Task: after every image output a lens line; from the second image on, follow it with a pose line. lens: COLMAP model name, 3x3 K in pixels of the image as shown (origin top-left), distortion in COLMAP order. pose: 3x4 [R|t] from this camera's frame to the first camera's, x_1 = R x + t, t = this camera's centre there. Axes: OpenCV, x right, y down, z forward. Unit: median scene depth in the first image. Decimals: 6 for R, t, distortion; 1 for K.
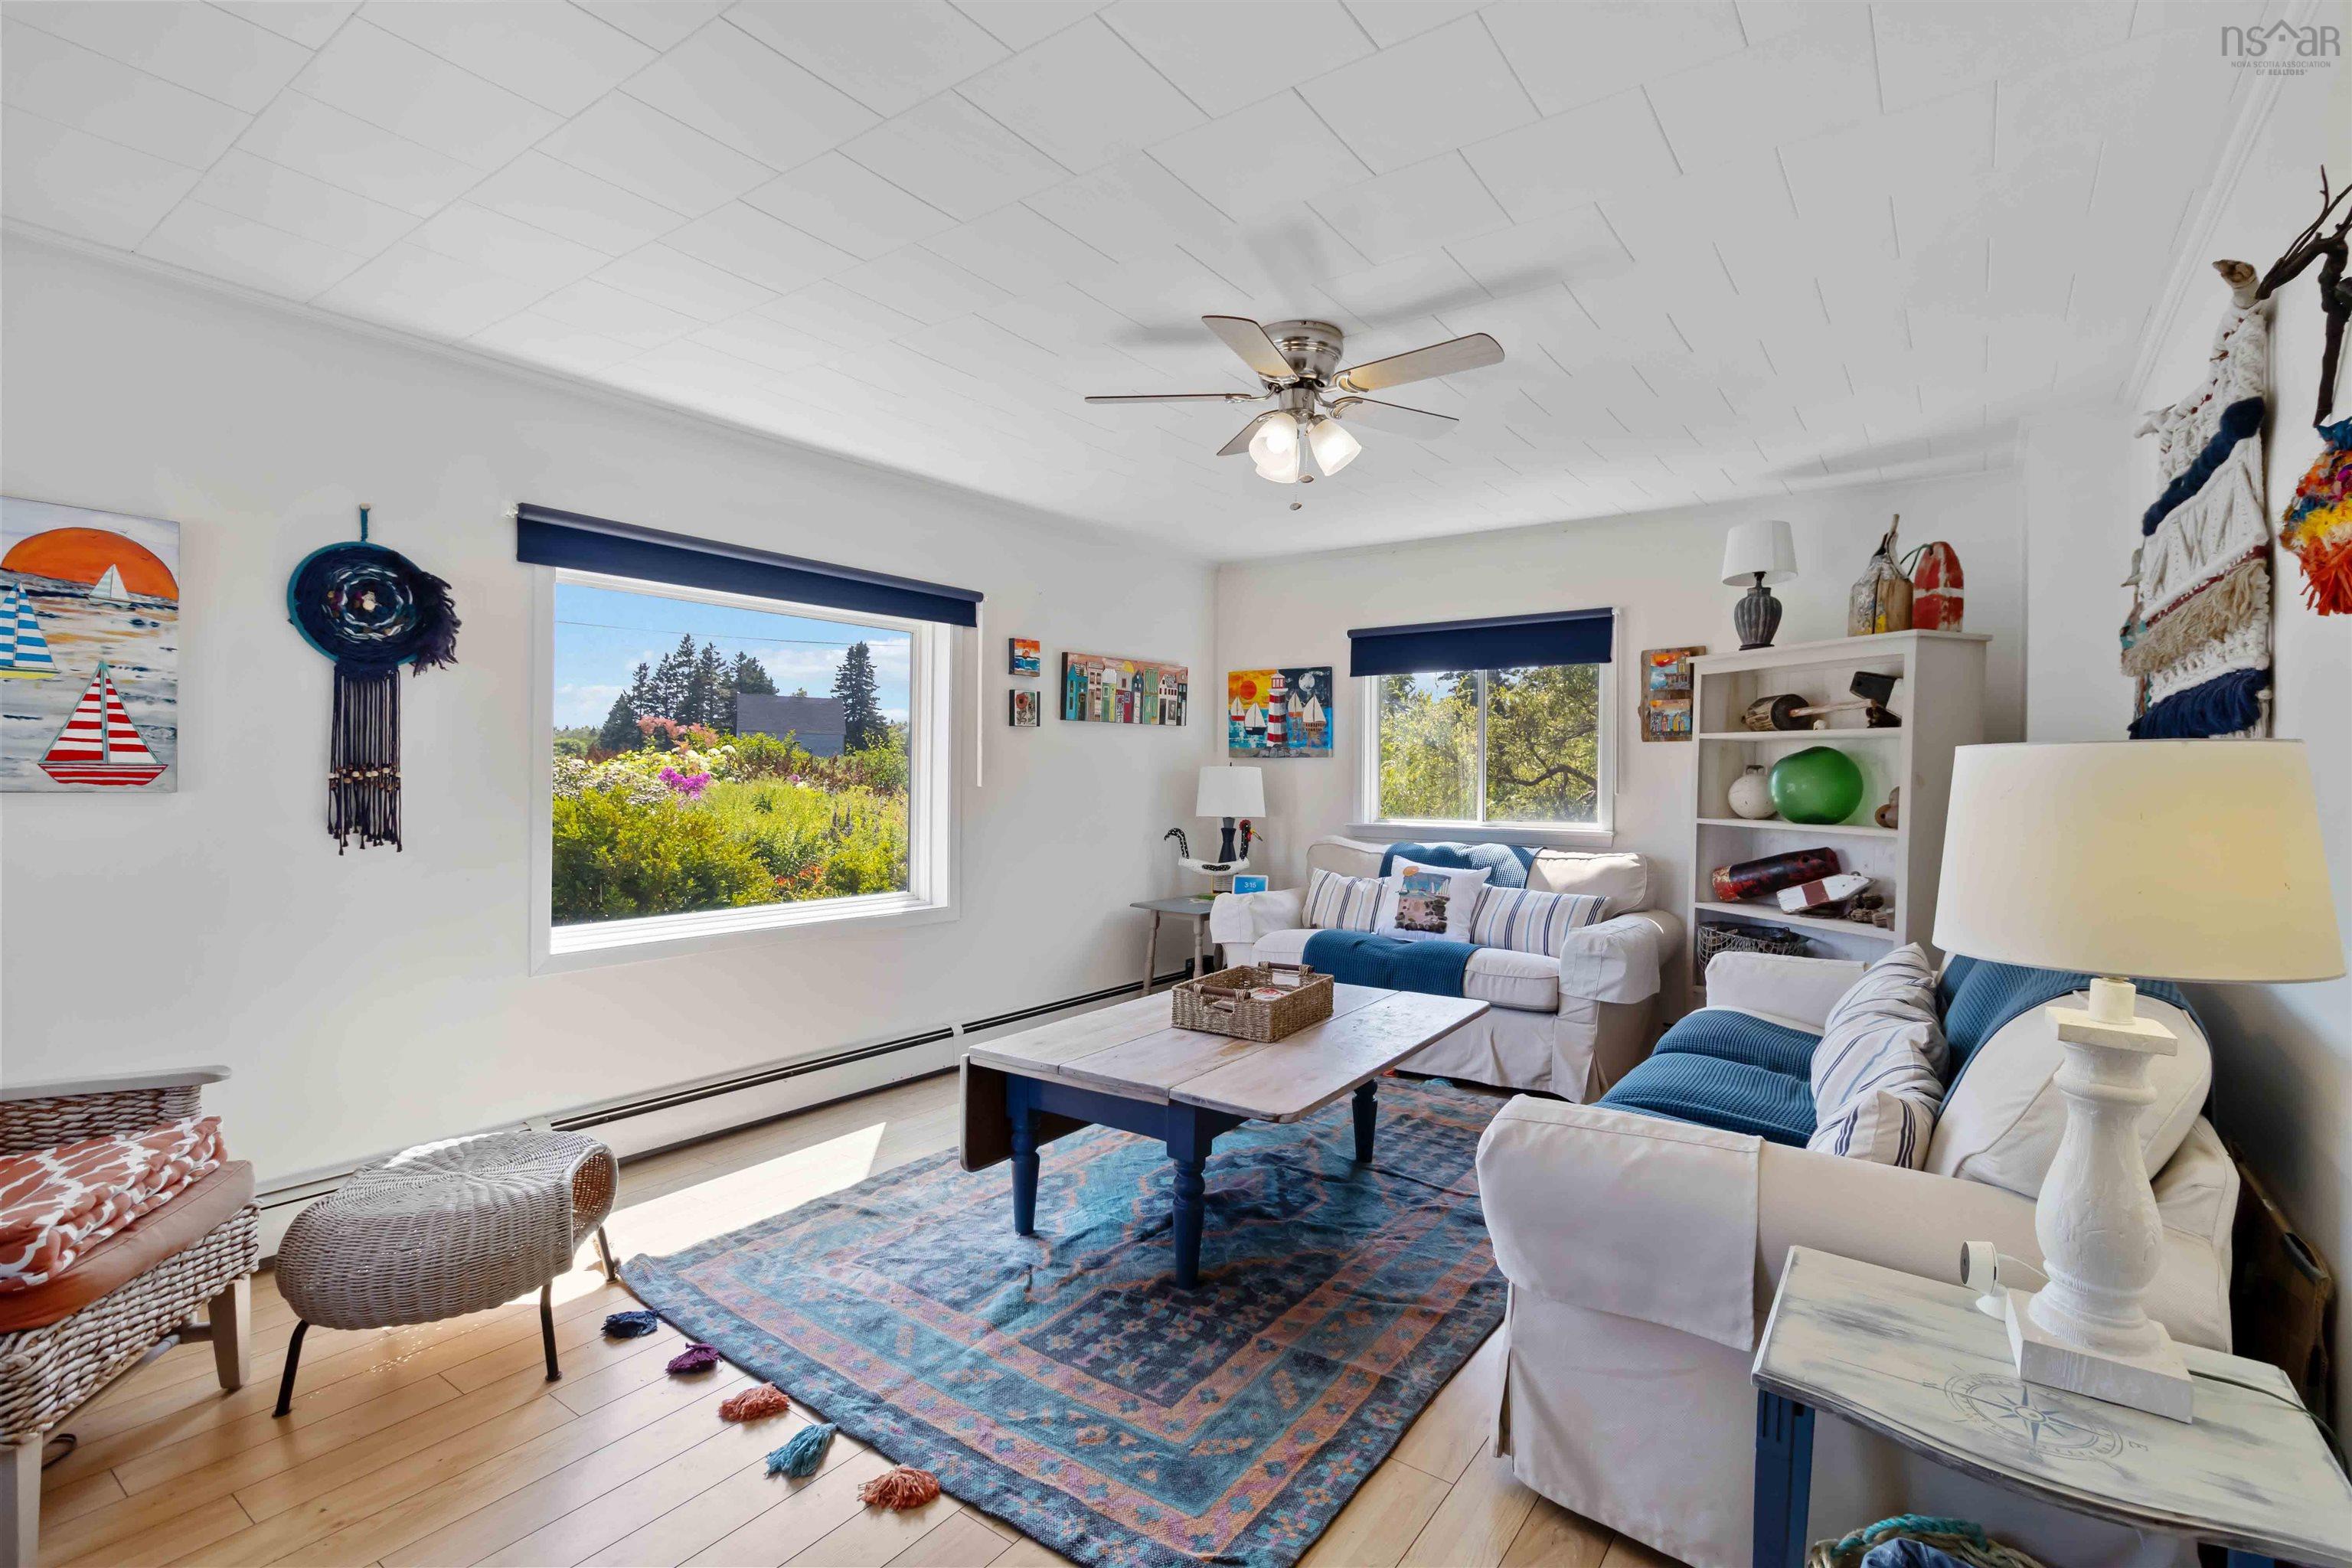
lens RADIAL K [[1075.5, 0, 1194.2], [0, 1075.5, 774.3], [0, 0, 1]] dist [0.012168, -0.000138]
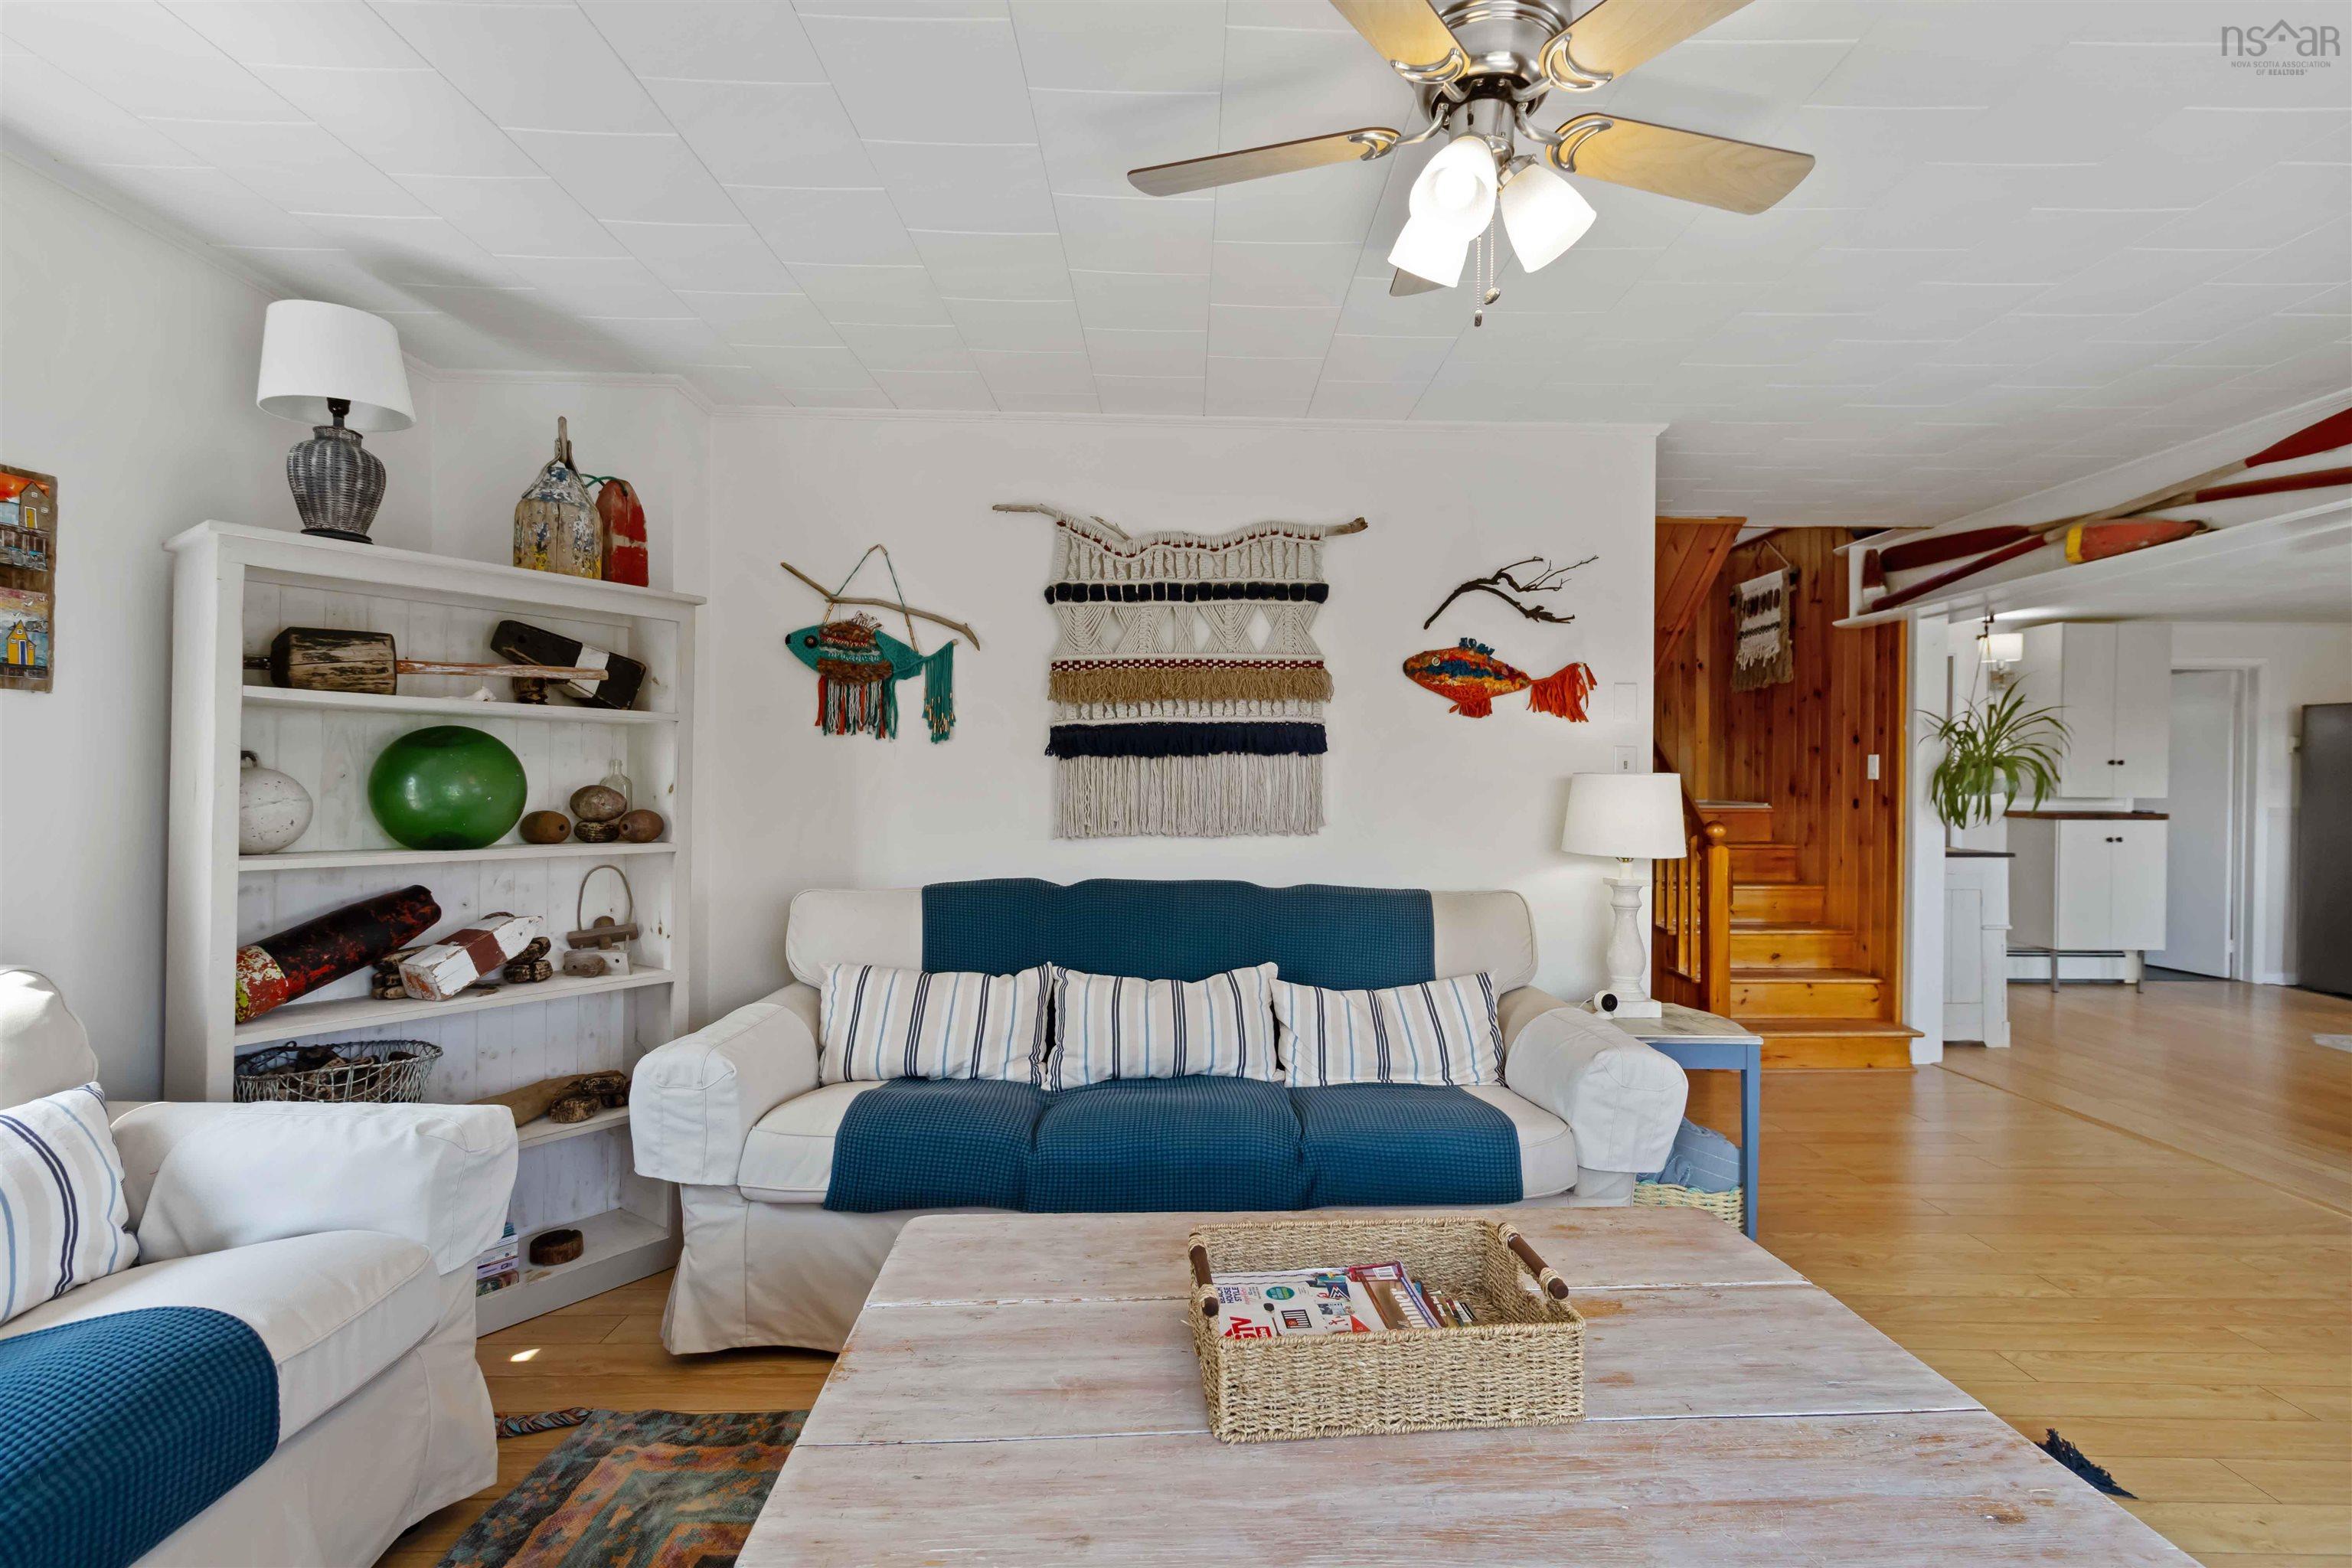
lens RADIAL K [[1089.9, 0, 1195.8], [0, 1089.9, 776.7], [0, 0, 1]] dist [0.006372, 0.000219]
pose [[-0.596111, -0.018109, 0.802698, -0.156880], [-0.015883, 0.999816, 0.010760, -0.007667], [-0.802745, -0.006335, -0.596289, 0.816476]]
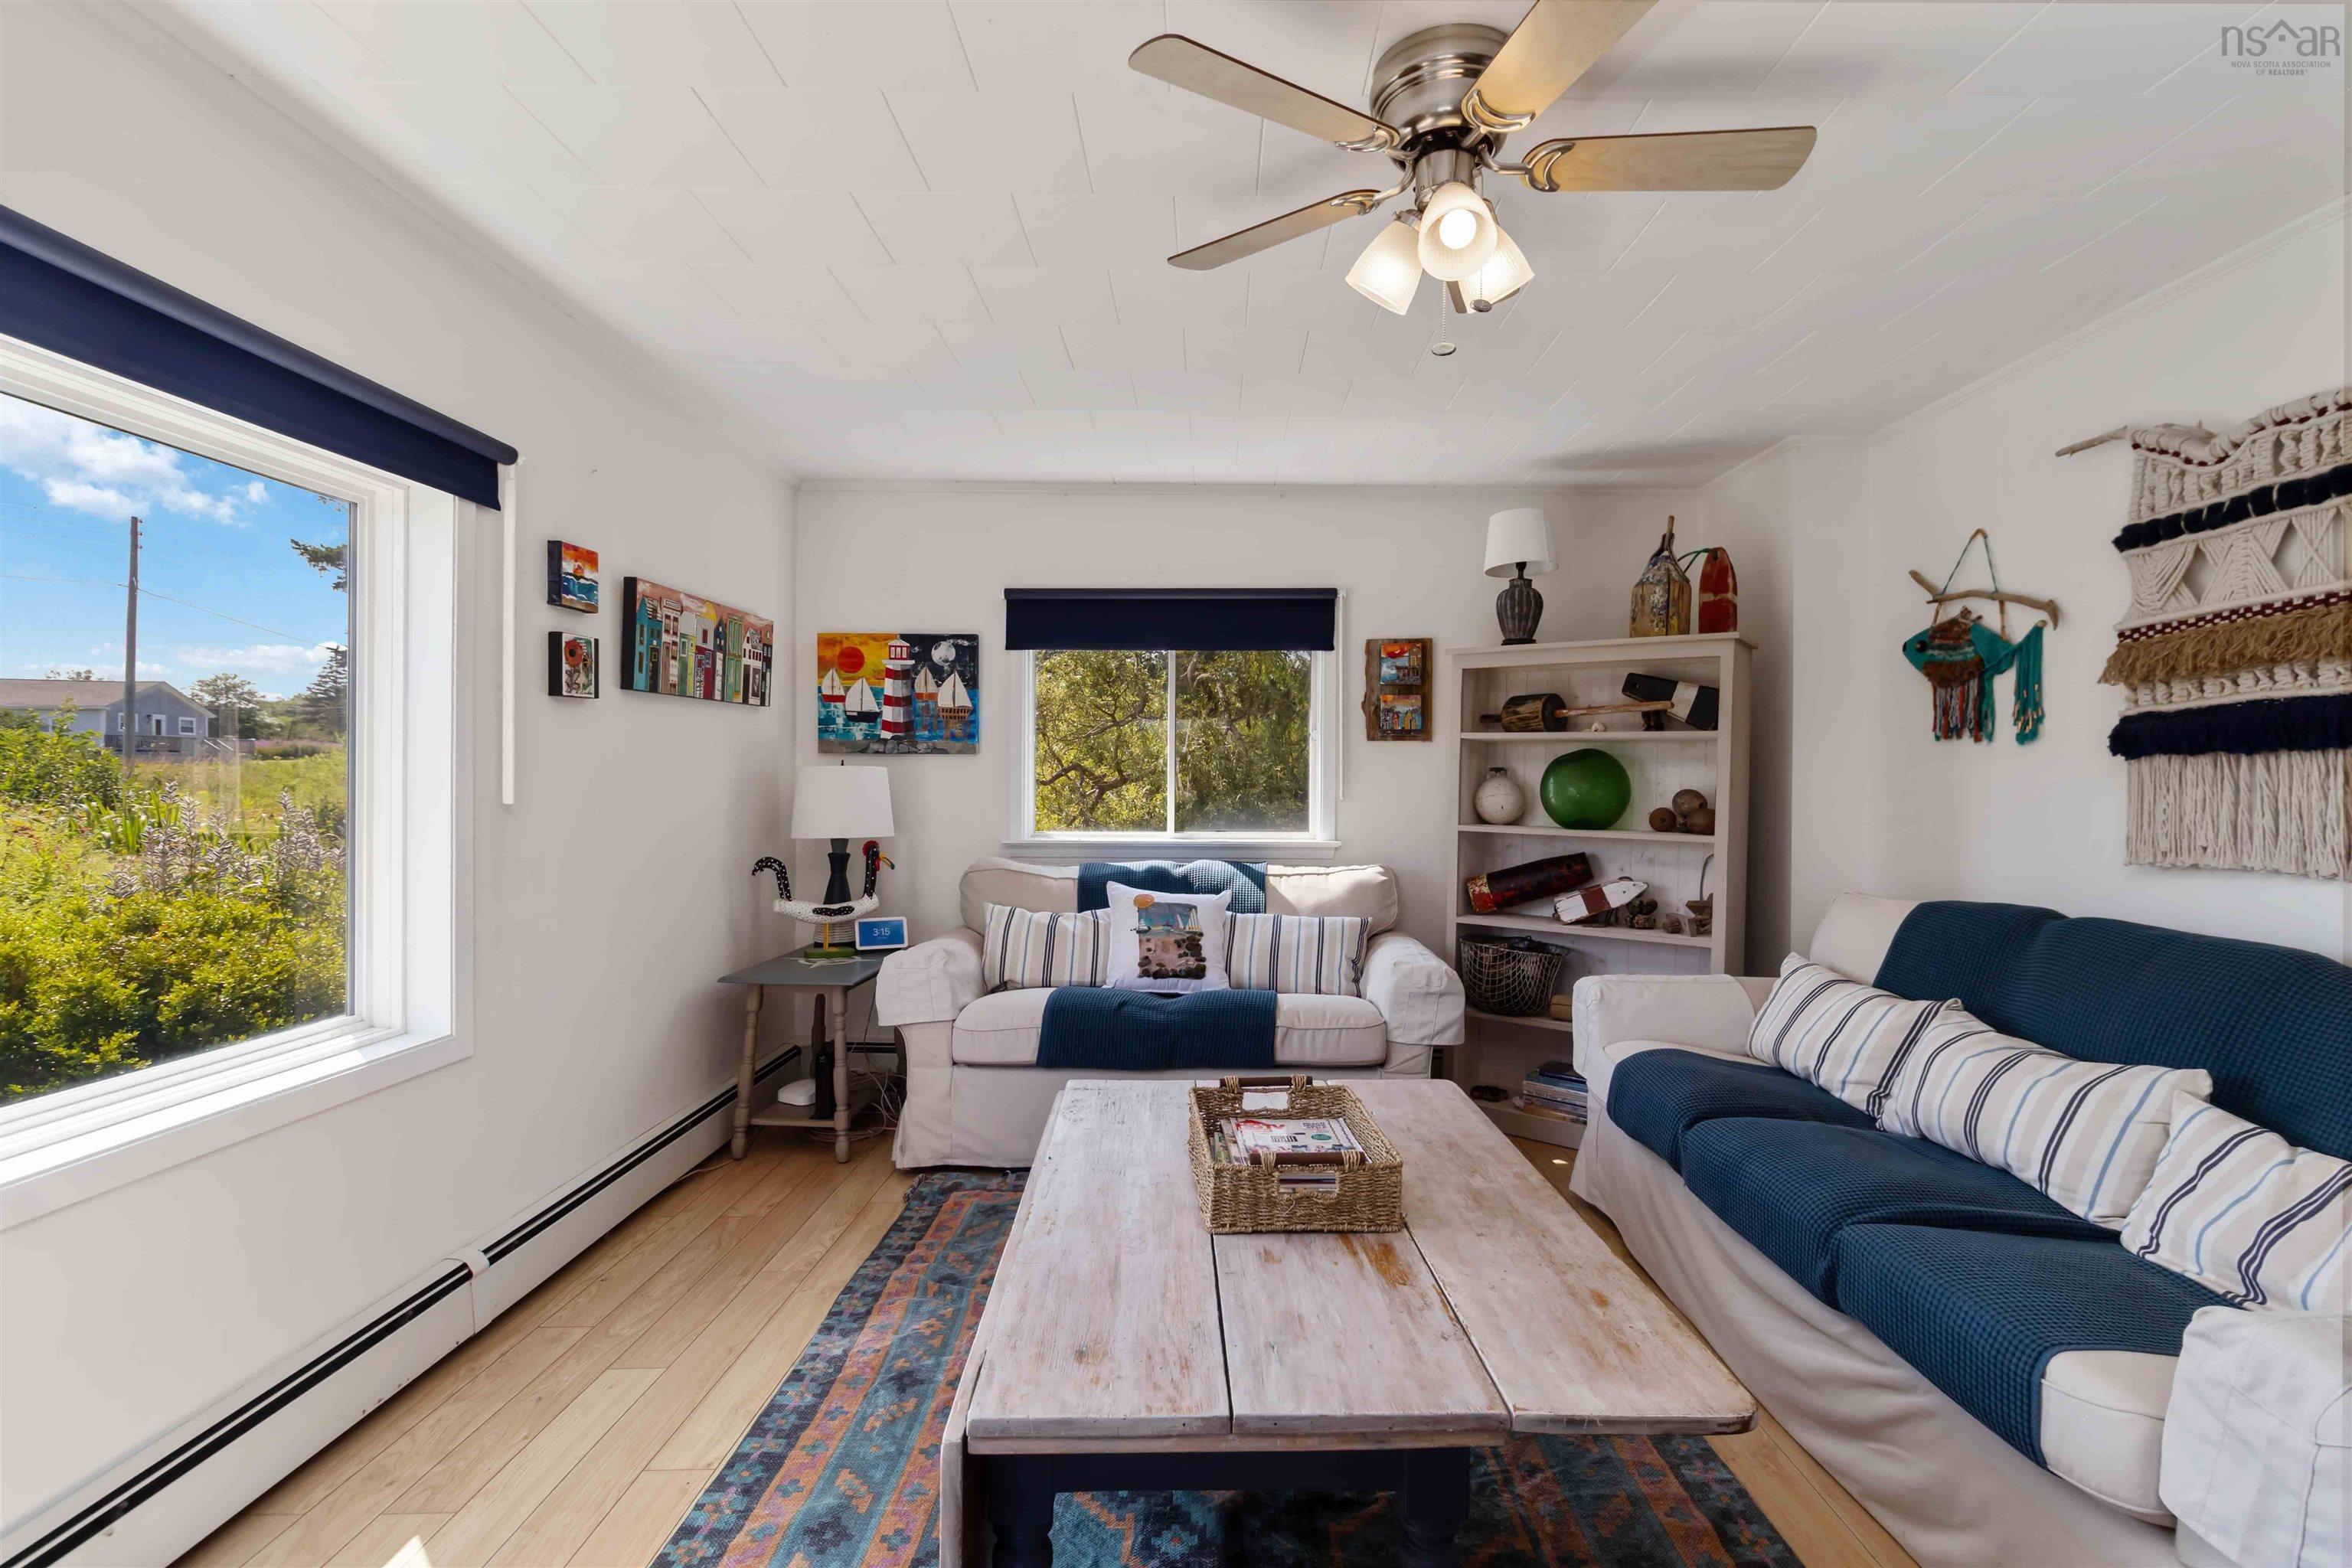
lens RADIAL K [[1085.2, 0, 1193.4], [0, 1085.2, 776.6], [0, 0, 1]] dist [0.008713, 0.000576]
pose [[0.820766, -0.003918, 0.571250, -0.211334], [0.000135, 0.999978, 0.006665, -0.005631], [-0.571264, -0.005393, 0.820749, 0.319893]]
